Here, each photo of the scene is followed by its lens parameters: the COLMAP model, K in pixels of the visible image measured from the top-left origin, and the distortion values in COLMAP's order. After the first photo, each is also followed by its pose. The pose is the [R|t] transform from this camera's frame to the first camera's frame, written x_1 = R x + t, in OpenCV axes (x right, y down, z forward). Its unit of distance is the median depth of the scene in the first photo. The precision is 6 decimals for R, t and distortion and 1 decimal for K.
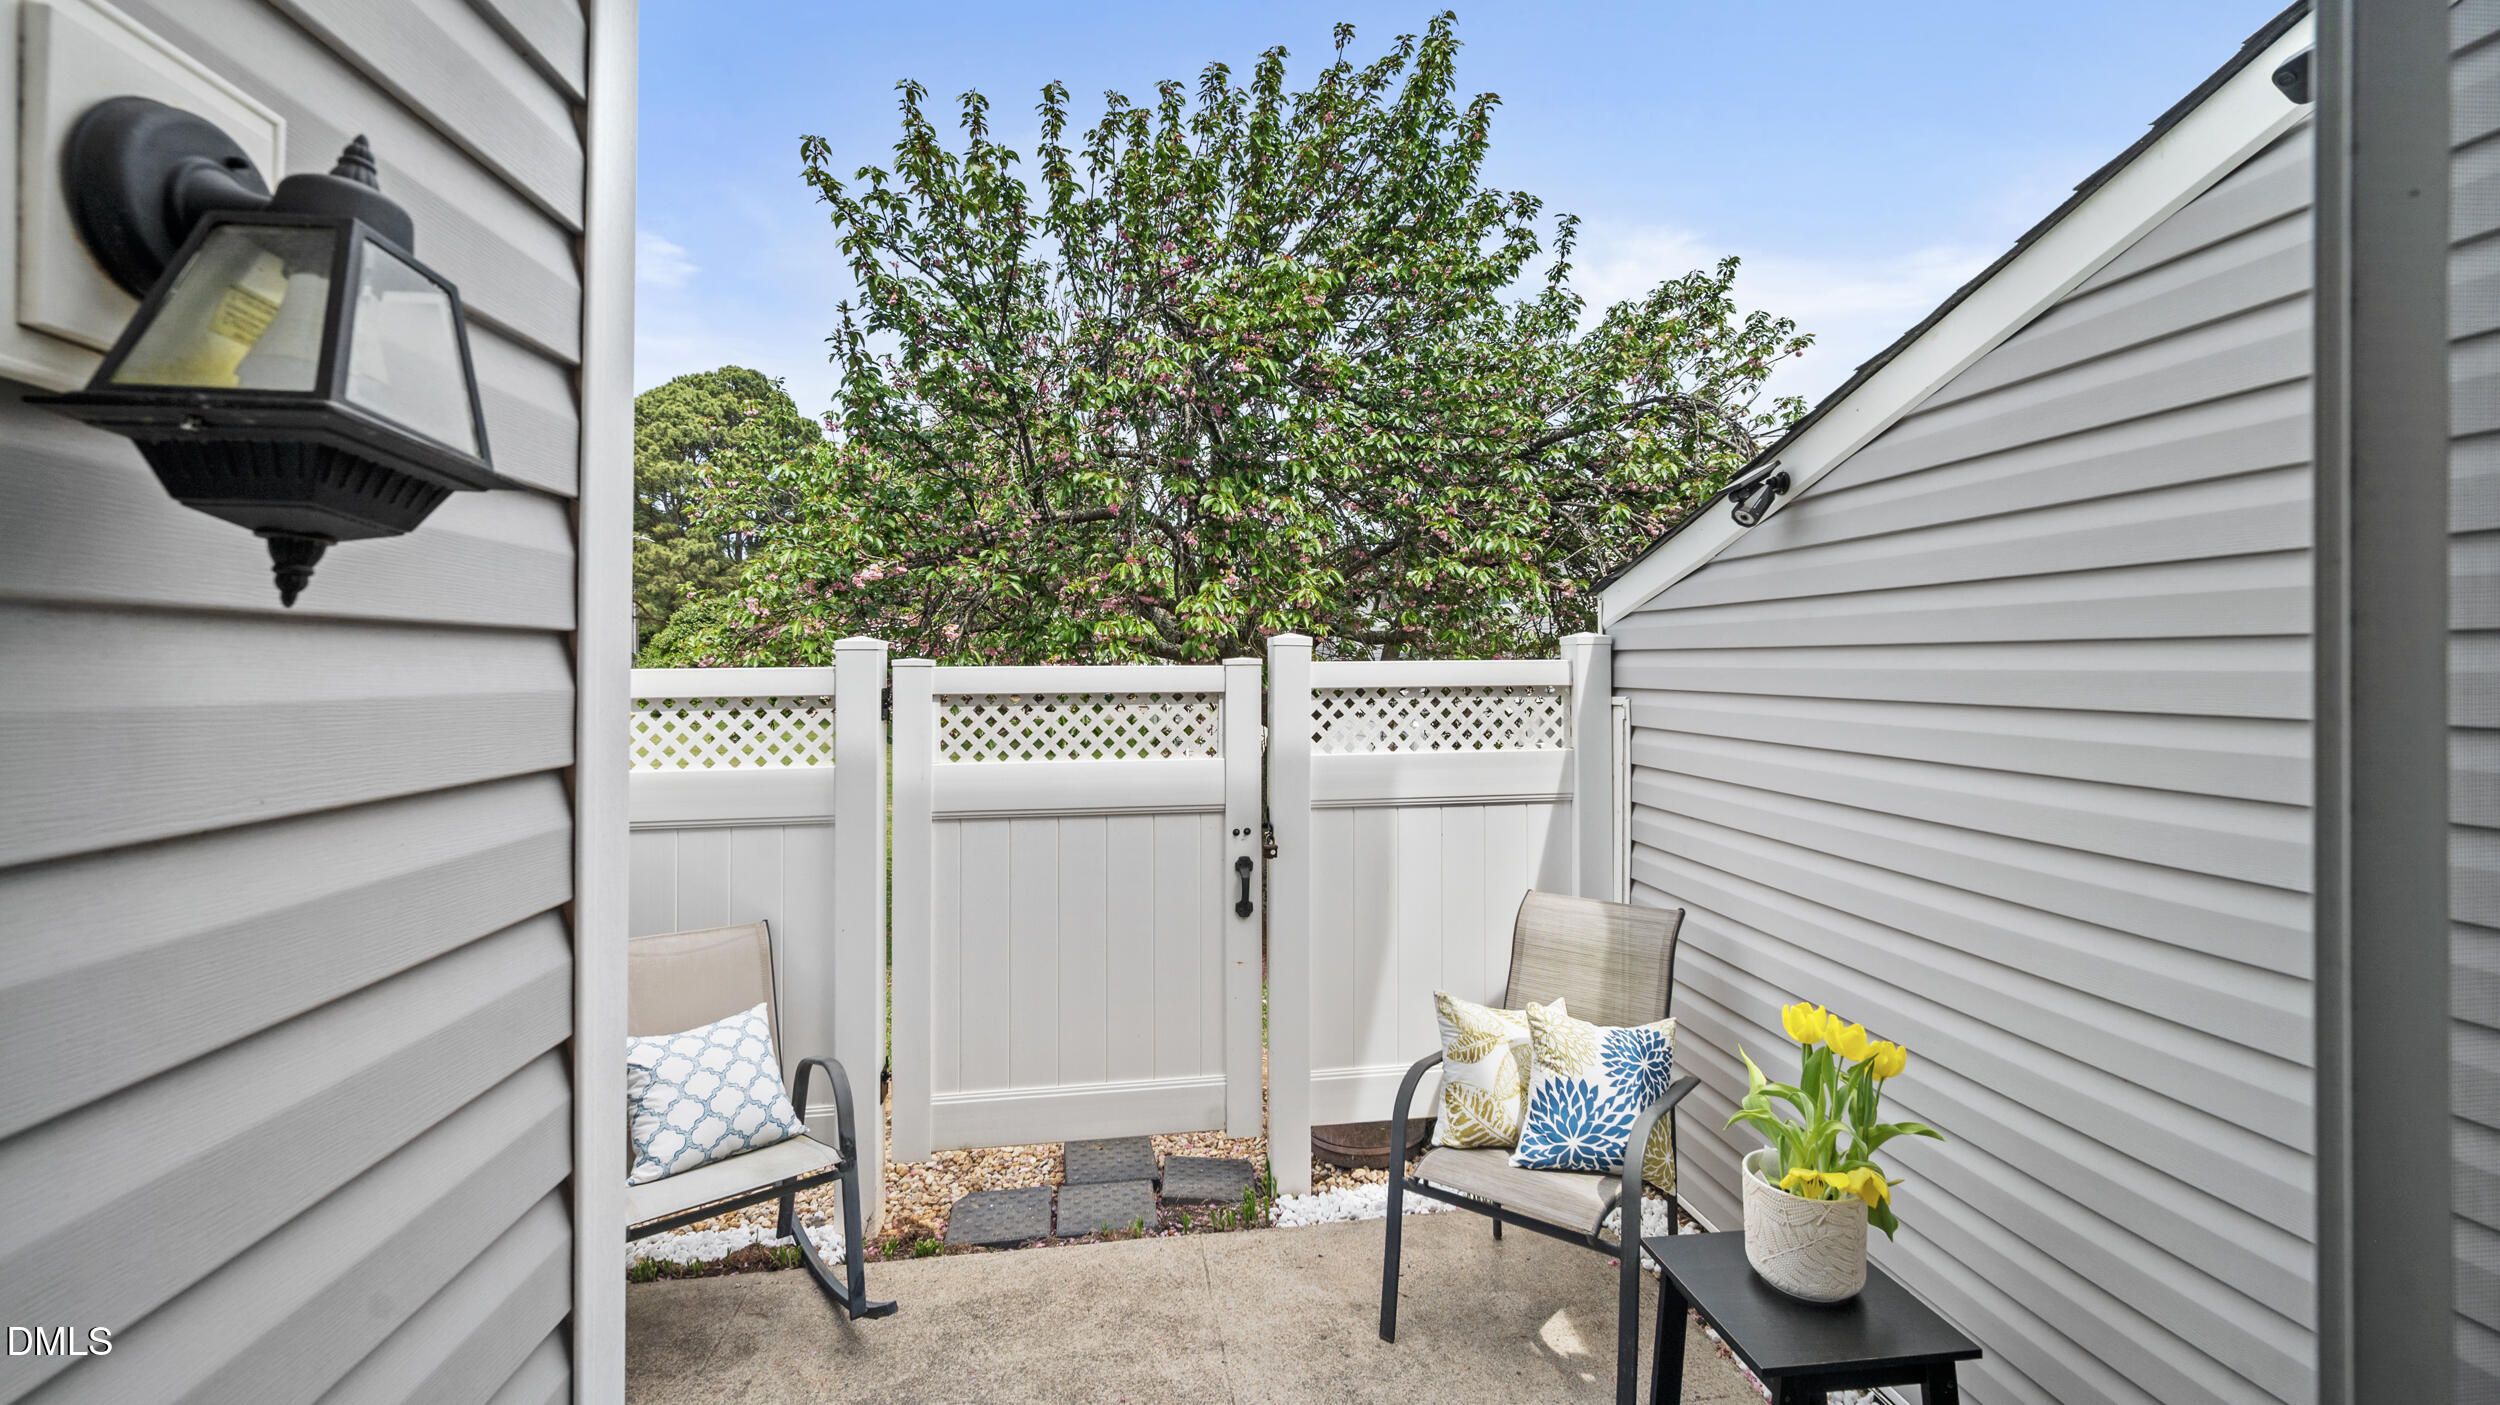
lens RADIAL K [[1025.5, 0, 1263.9], [0, 1025.5, 652.7], [0, 0, 1]] dist [0.001447, 0.000314]
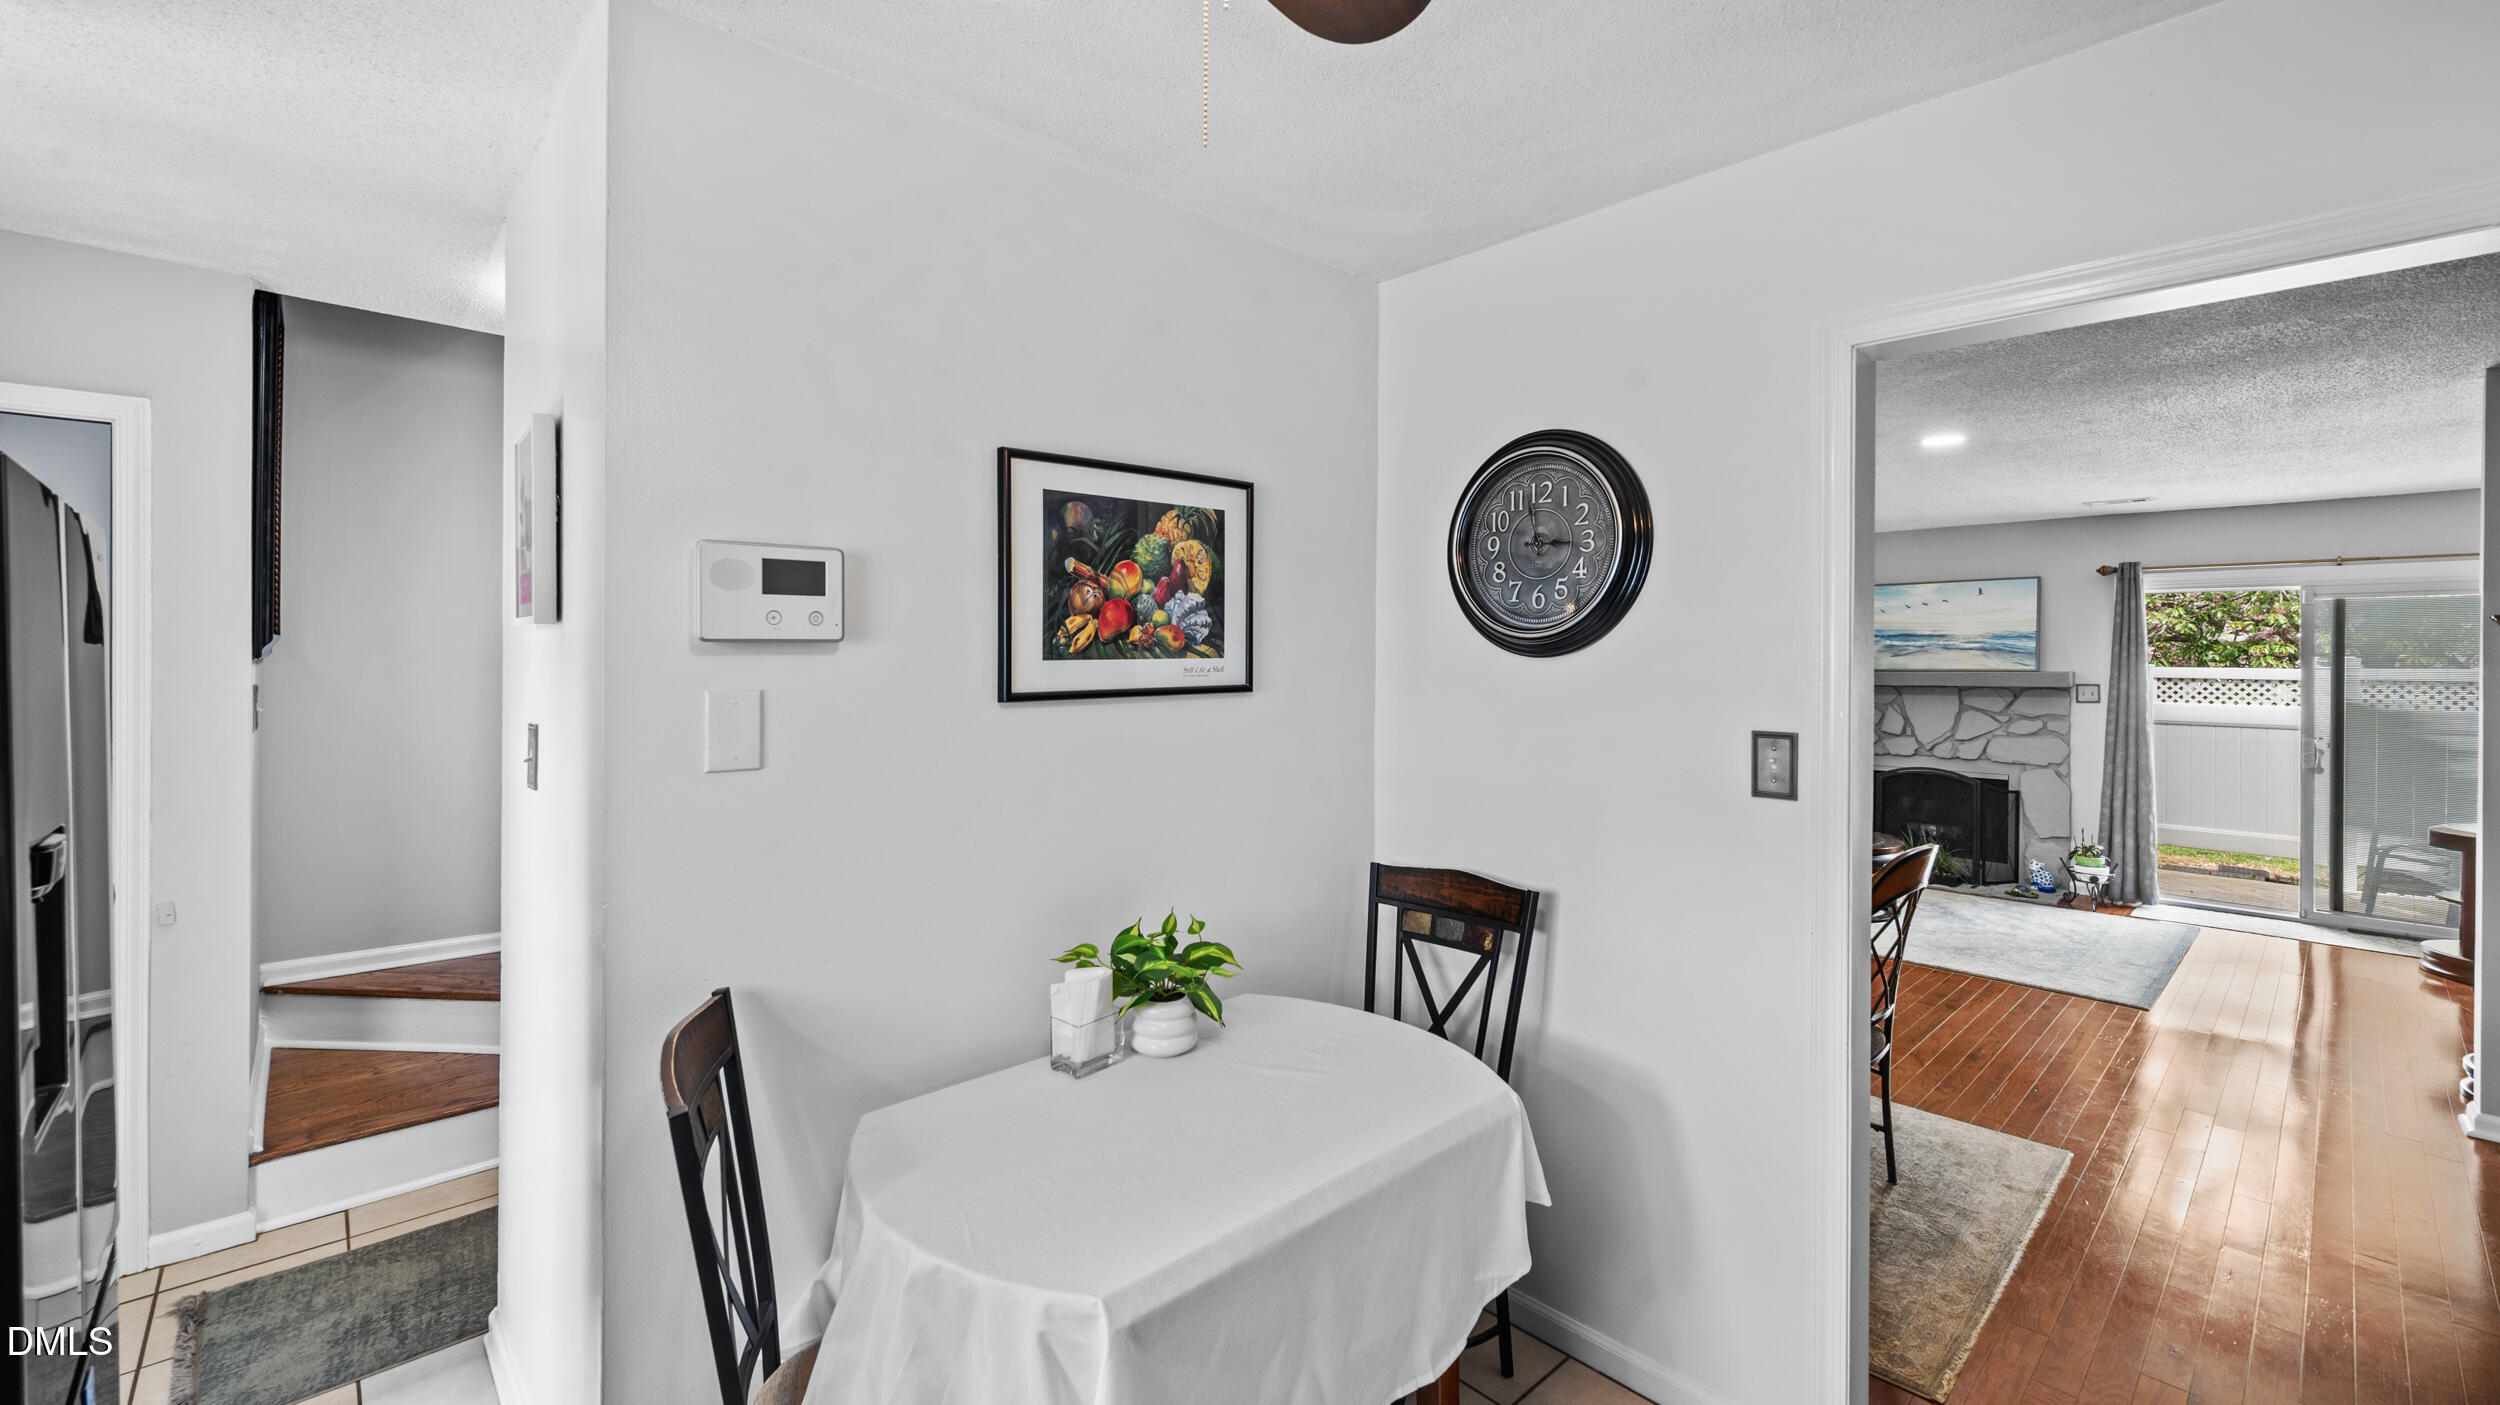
lens RADIAL K [[1025.5, 0, 1263.9], [0, 1025.5, 652.7], [0, 0, 1]] dist [0.001447, 0.000314]
pose [[0.569954, 0.008260, -0.821635, 0.552815], [-0.005058, 0.999966, 0.006545, -0.031804], [0.821661, 0.000425, 0.569976, -2.416758]]
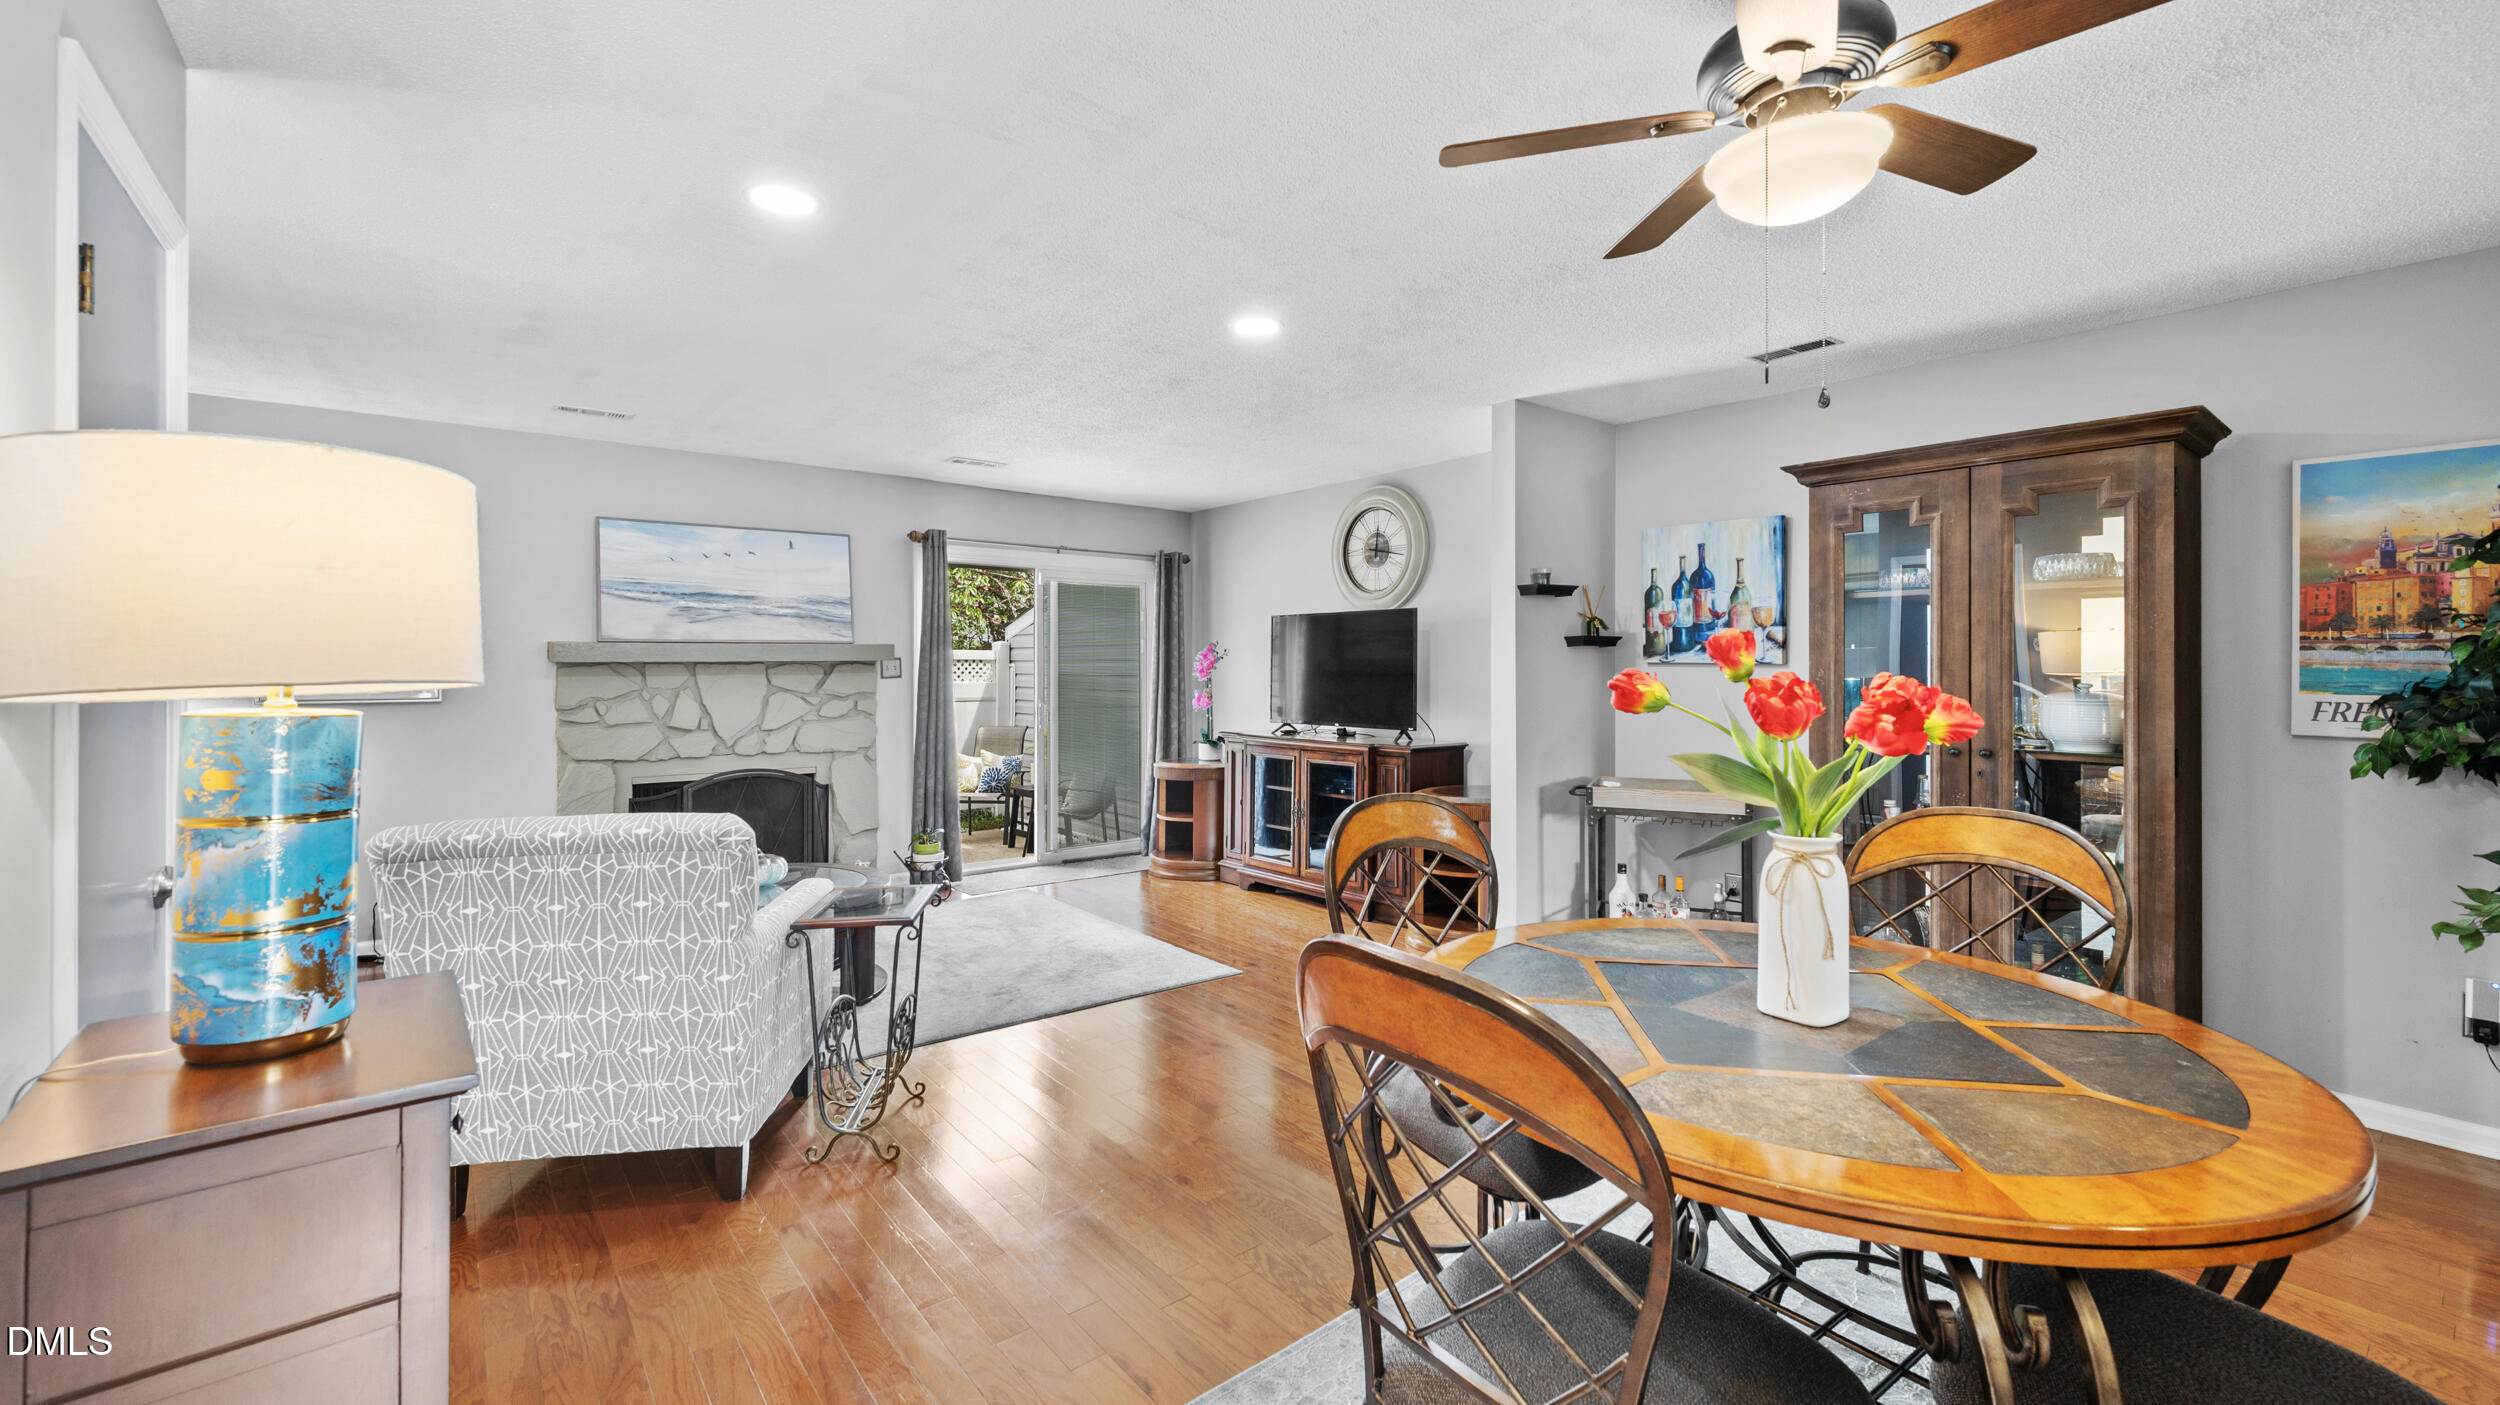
lens RADIAL K [[1014.8, 0, 1248.8], [0, 1014.8, 684.8], [0, 0, 1]] dist [0.000972, 0.000027]
pose [[0.863993, 0.005057, 0.503479, -0.530595], [-0.017260, 0.999659, 0.019578, 0.035785], [-0.503208, -0.025605, 0.863786, -1.862009]]
